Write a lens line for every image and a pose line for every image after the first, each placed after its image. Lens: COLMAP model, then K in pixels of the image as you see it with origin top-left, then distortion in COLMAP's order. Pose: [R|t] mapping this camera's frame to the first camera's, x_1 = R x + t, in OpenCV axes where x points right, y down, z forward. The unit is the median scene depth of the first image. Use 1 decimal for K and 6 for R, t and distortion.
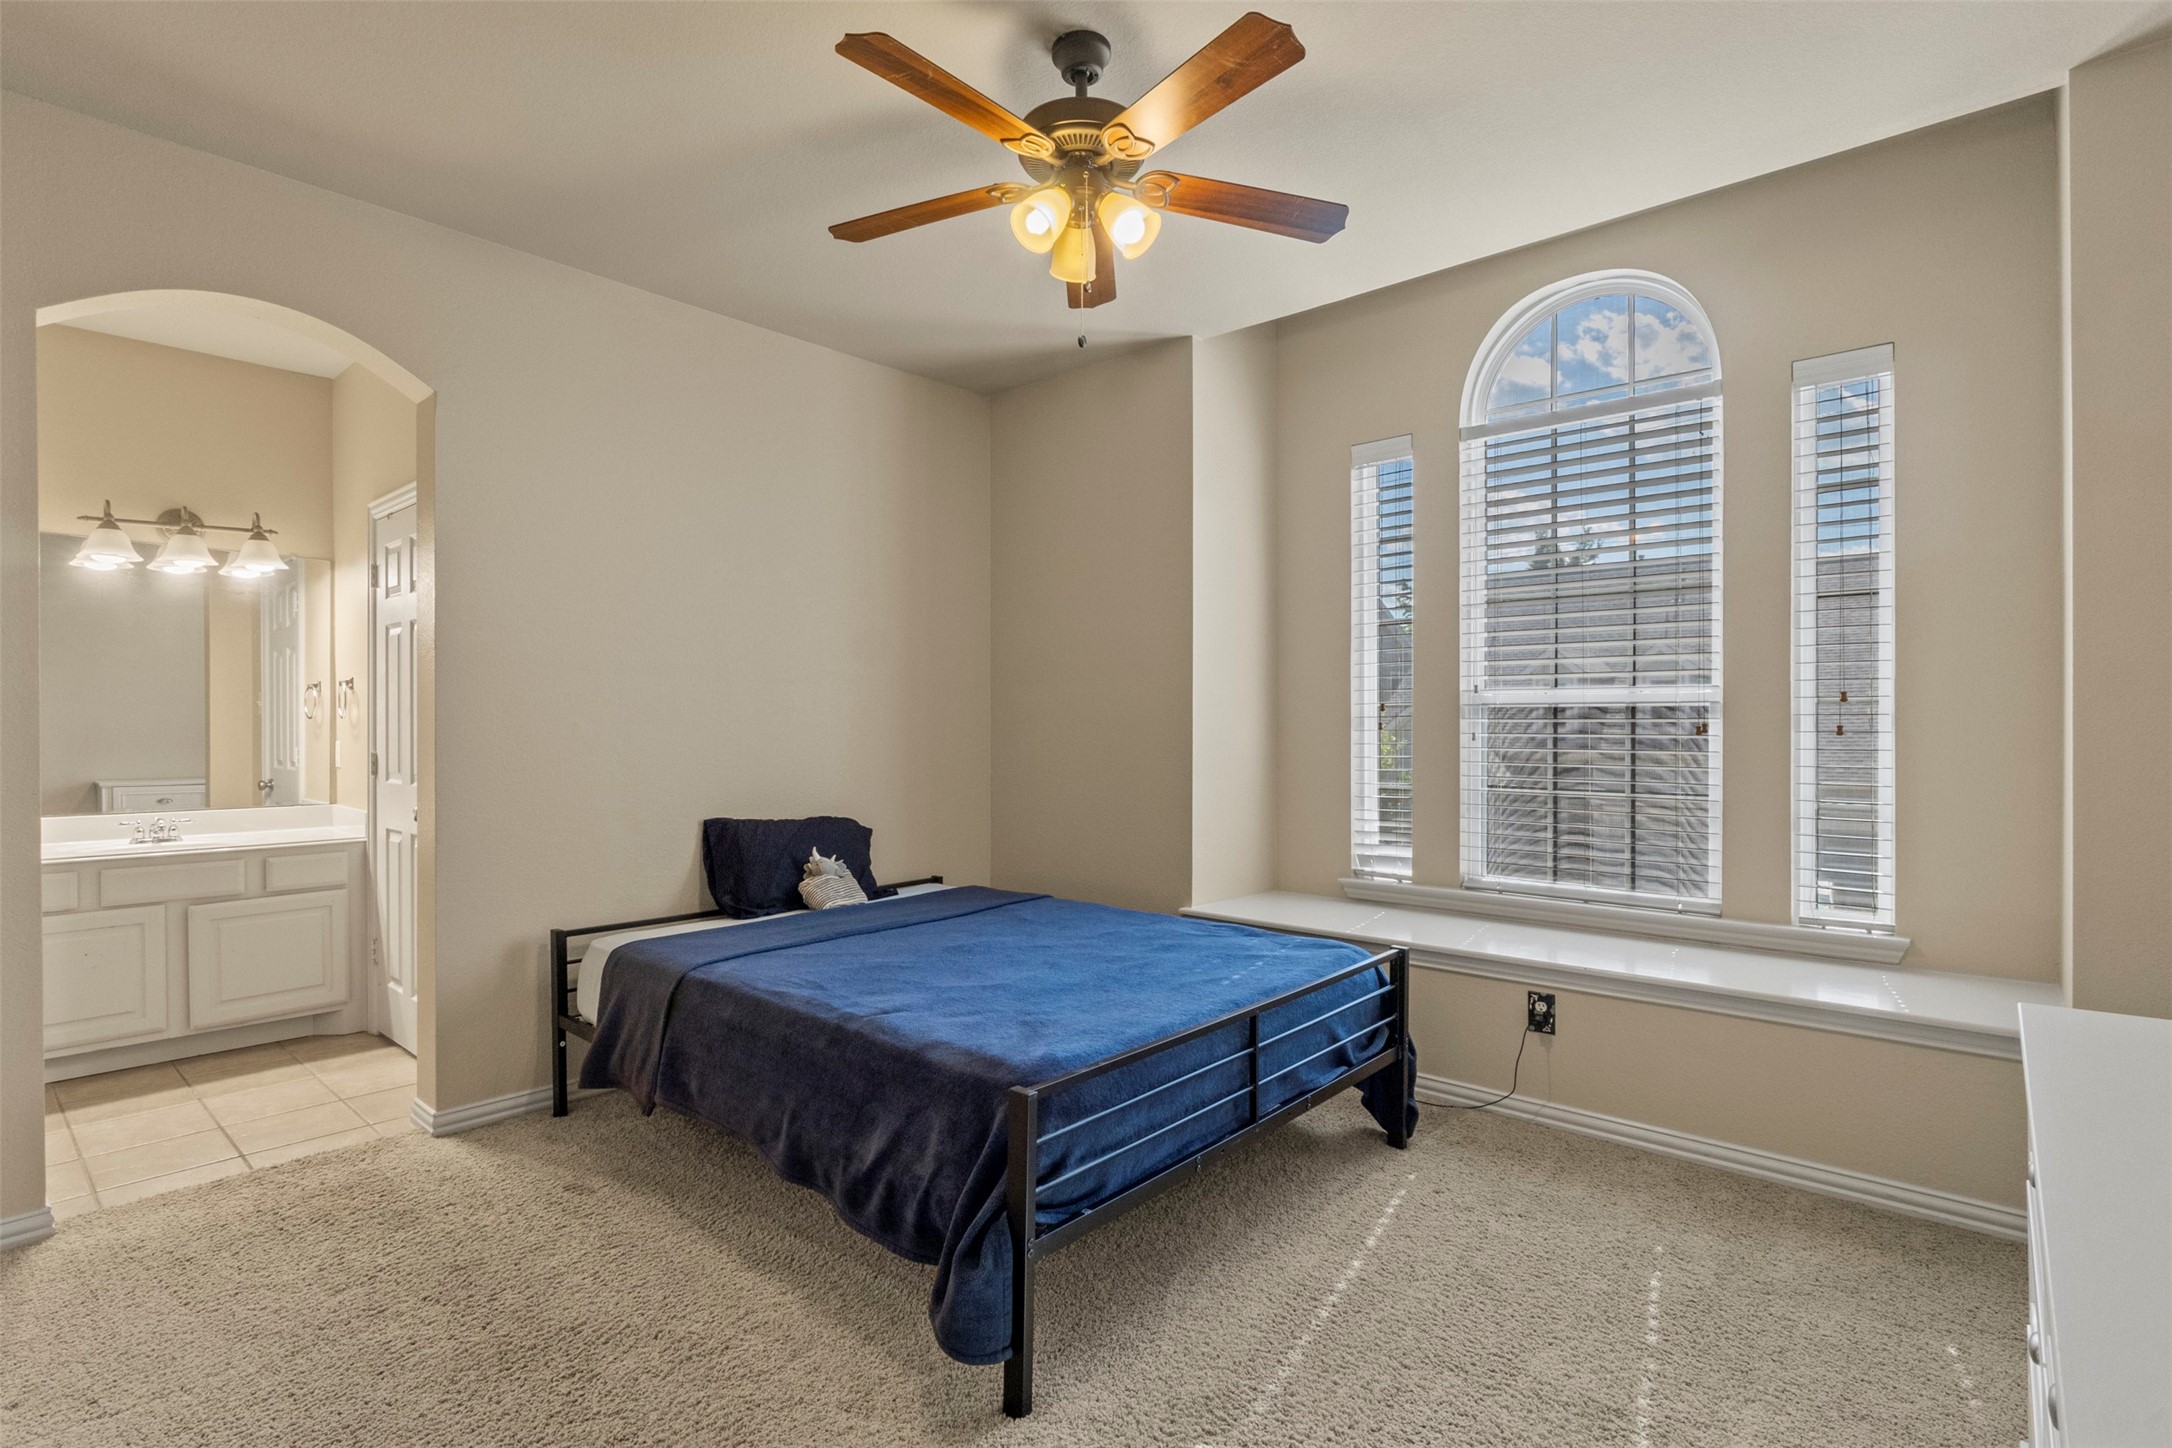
lens RADIAL K [[1035.0, 0, 1087.9], [0, 1035.0, 709.3], [0, 0, 1]] dist [-0.008797, 0.001771]
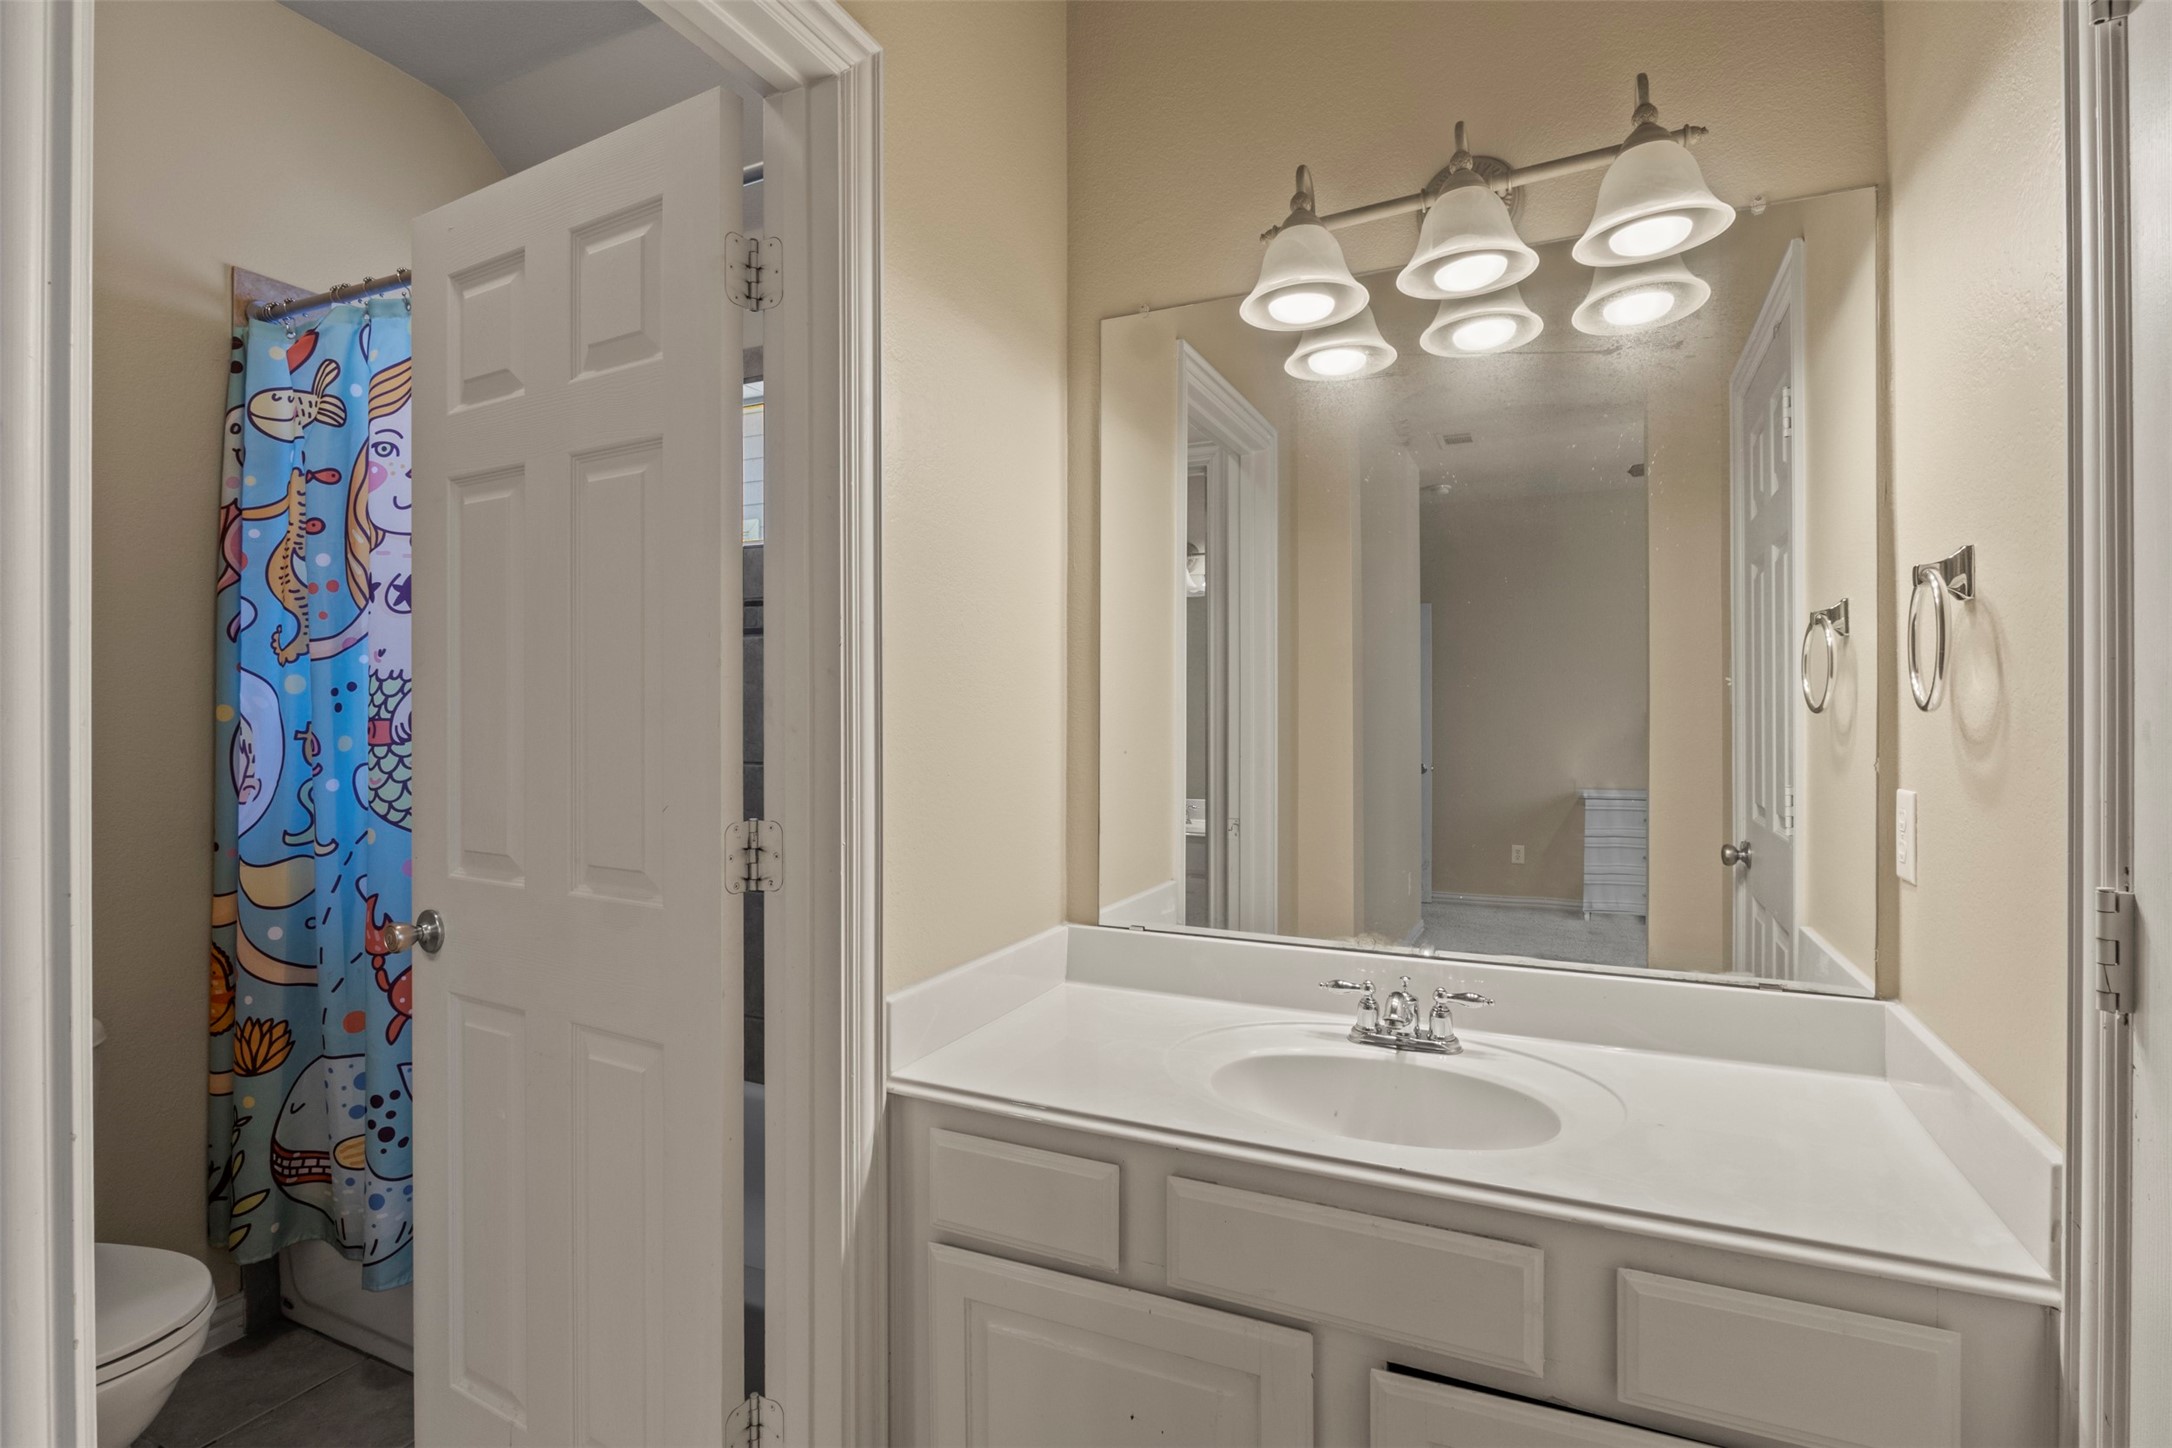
lens RADIAL K [[1035.0, 0, 1097.1], [0, 1035.0, 717.4], [0, 0, 1]] dist [-0.008797, 0.001771]
pose [[0.287231, 0.006047, -0.957842, -0.528396], [0.005221, 0.999955, 0.007878, 0.007311], [0.957847, -0.007264, 0.287186, 0.716619]]
